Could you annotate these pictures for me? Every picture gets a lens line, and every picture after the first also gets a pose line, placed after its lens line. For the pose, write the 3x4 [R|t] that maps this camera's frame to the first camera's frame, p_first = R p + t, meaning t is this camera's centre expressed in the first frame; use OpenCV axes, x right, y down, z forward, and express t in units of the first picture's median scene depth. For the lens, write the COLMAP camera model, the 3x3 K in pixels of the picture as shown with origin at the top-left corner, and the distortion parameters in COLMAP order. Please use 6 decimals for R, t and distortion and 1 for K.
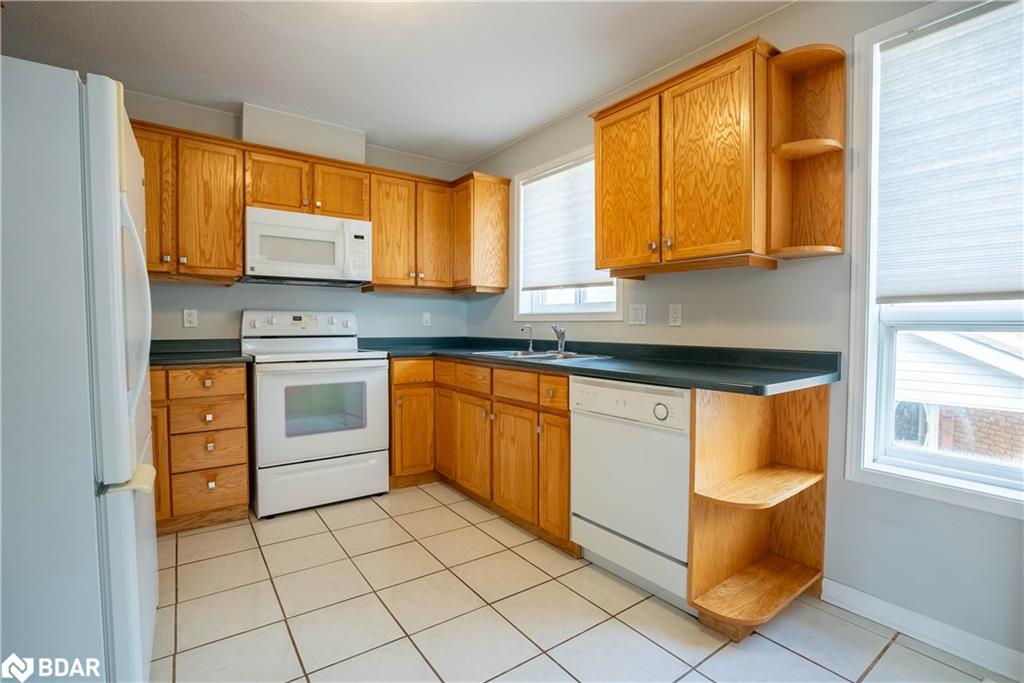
lens RADIAL K [[475.4, 0, 510.6], [0, 475.4, 330.8], [0, 0, 1]] dist [-0.041100, 0.000546]
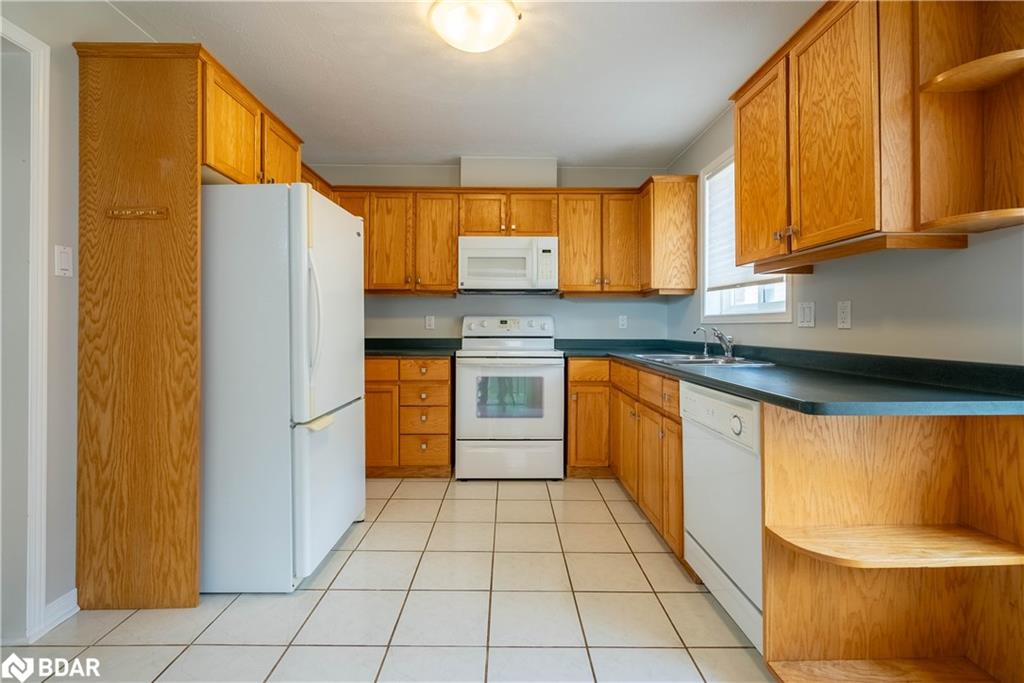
lens RADIAL K [[464.8, 0, 501.1], [0, 464.8, 315.5], [0, 0, 1]] dist [-0.000426, 0.000575]
pose [[0.816422, -0.014990, -0.577261, 0.272202], [-0.007961, 0.999276, -0.037208, 0.001387], [0.577400, 0.034973, 0.815712, 0.019493]]
